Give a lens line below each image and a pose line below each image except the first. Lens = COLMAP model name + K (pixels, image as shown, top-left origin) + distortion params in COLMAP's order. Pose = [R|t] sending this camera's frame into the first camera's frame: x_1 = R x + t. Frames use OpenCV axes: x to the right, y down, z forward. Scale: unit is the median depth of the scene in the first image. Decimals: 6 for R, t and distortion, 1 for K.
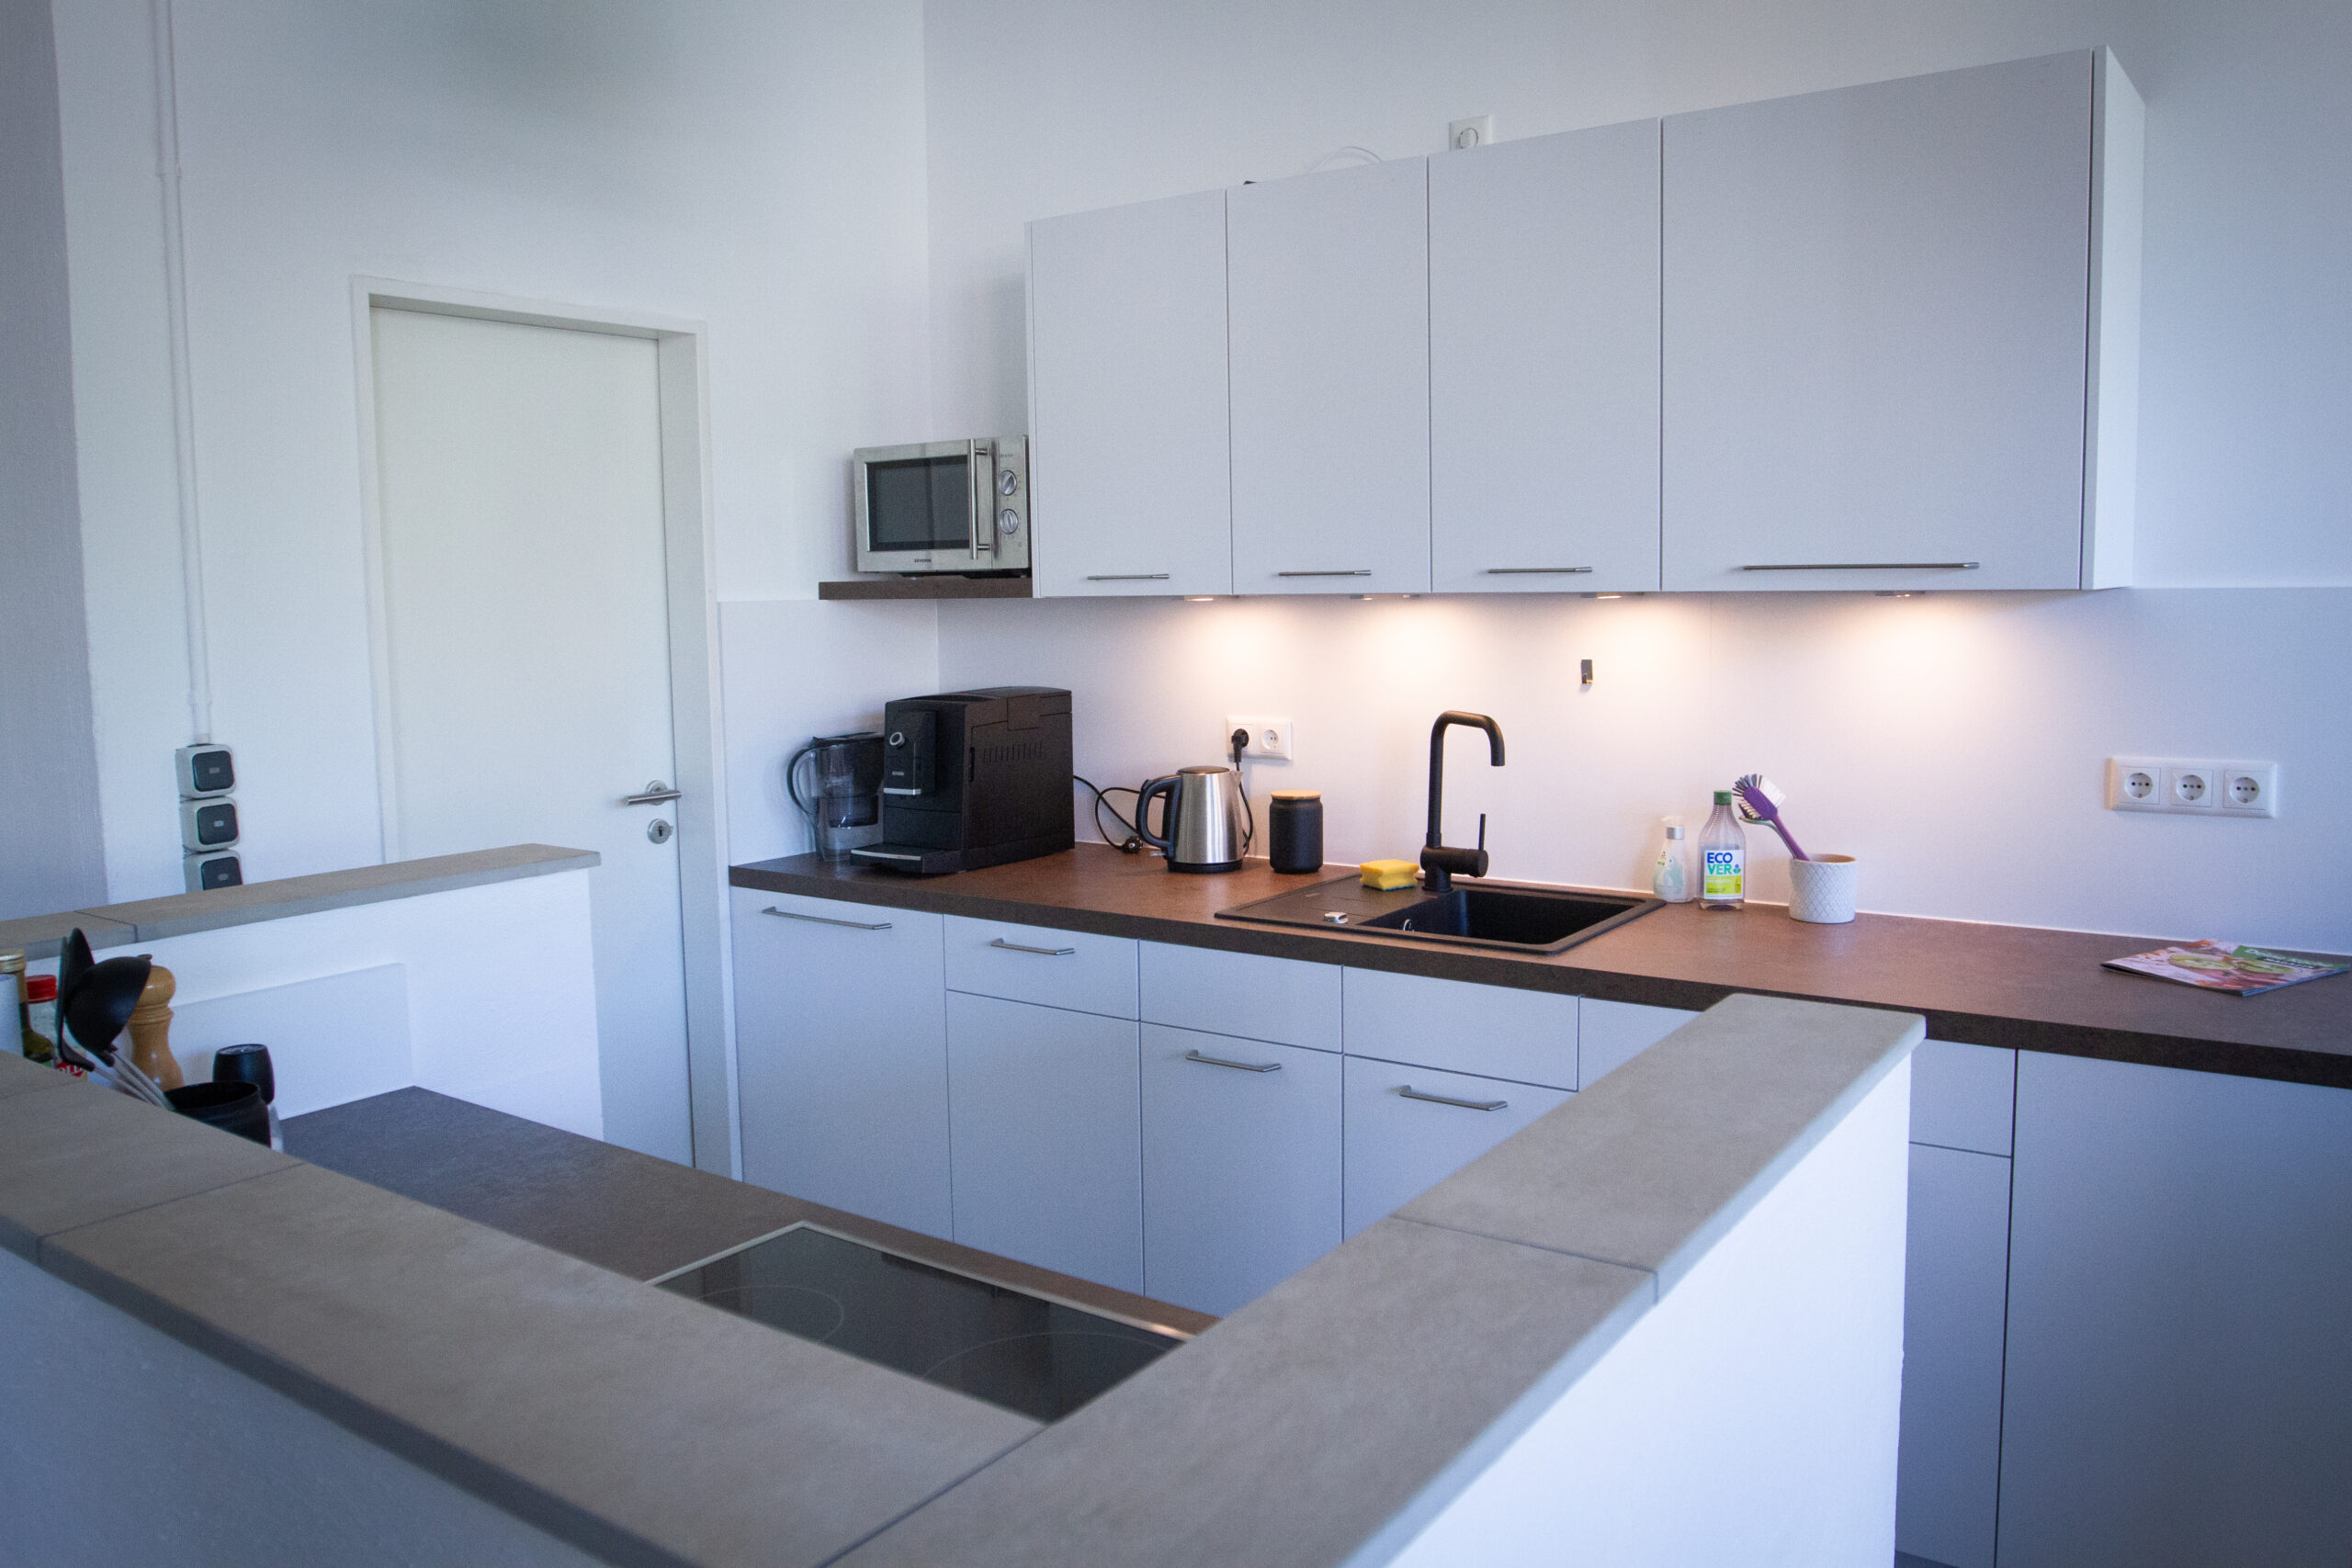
lens RADIAL K [[1797.4, 0, 1176.0], [0, 1797.4, 784.0], [0, 0, 1]] dist [-0.057265, -0.005159]
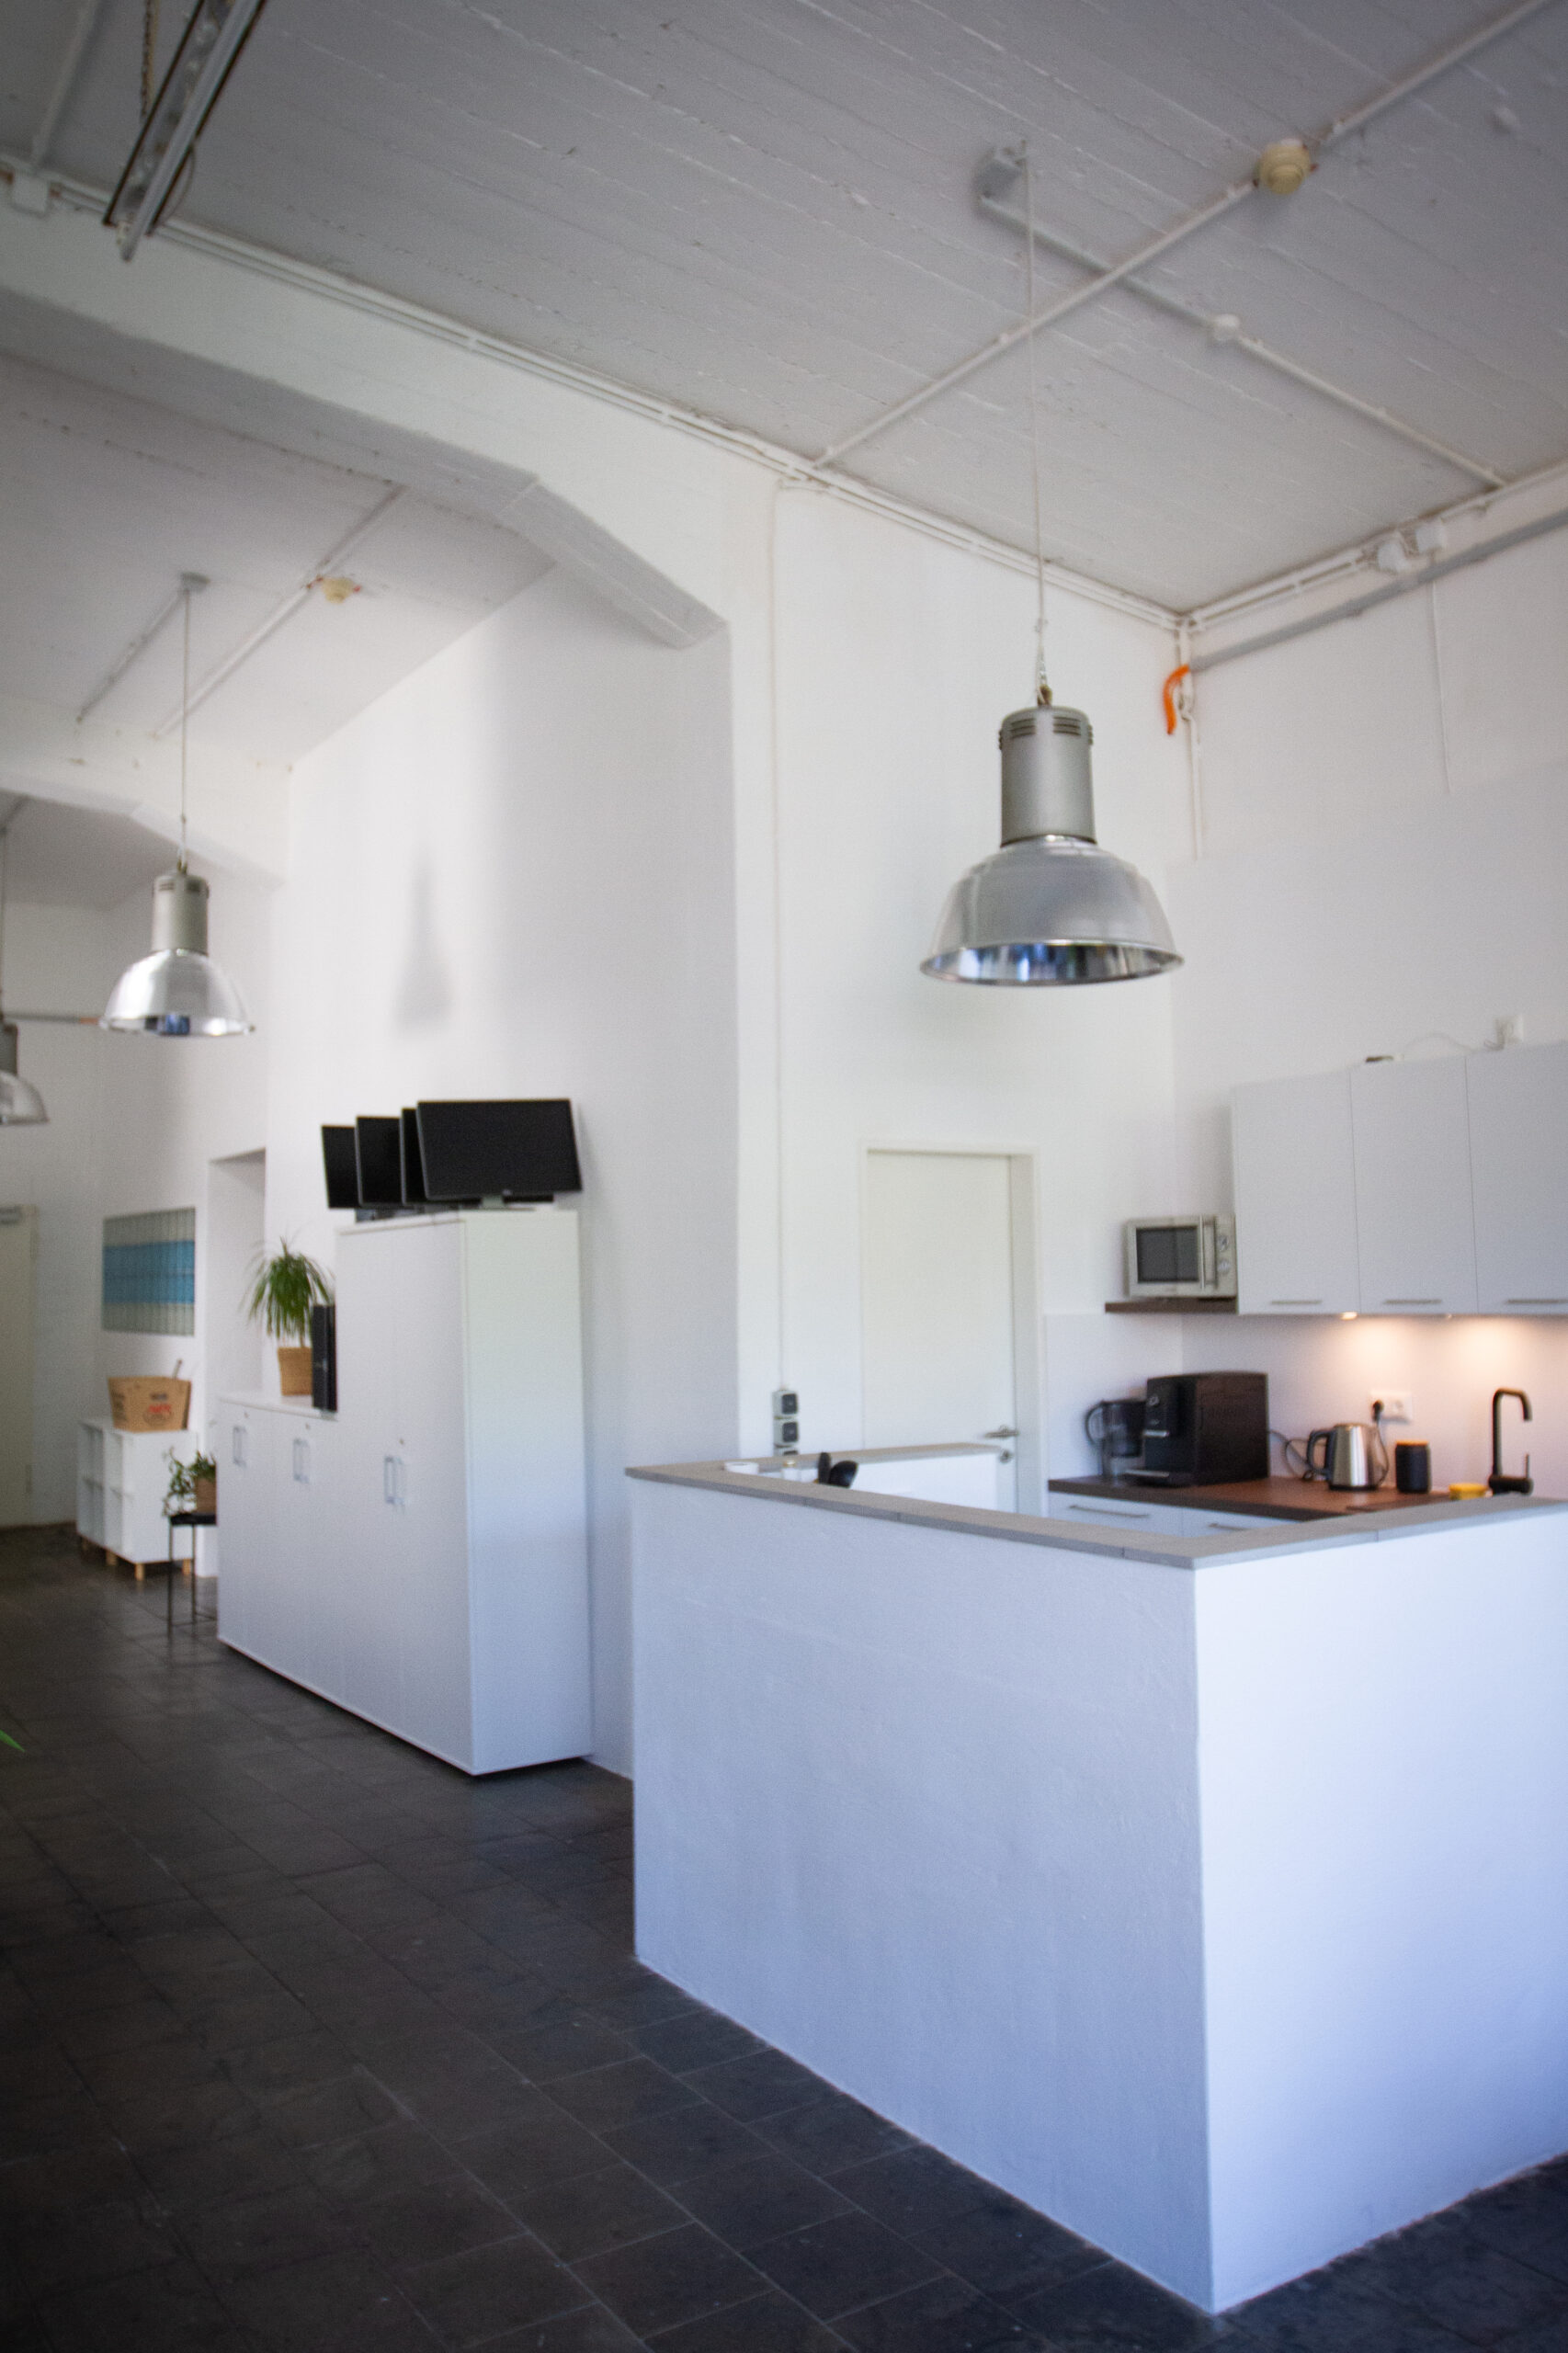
lens RADIAL K [[1798.3, 0, 787.3], [0, 1798.3, 1119.2], [0, 0, 1]] dist [-0.057265, -0.005159]
pose [[0.937583, -0.029438, -0.346513, 0.099532], [-0.040131, 0.980595, -0.191892, 0.047887], [0.345438, 0.193820, 0.918208, -0.630415]]
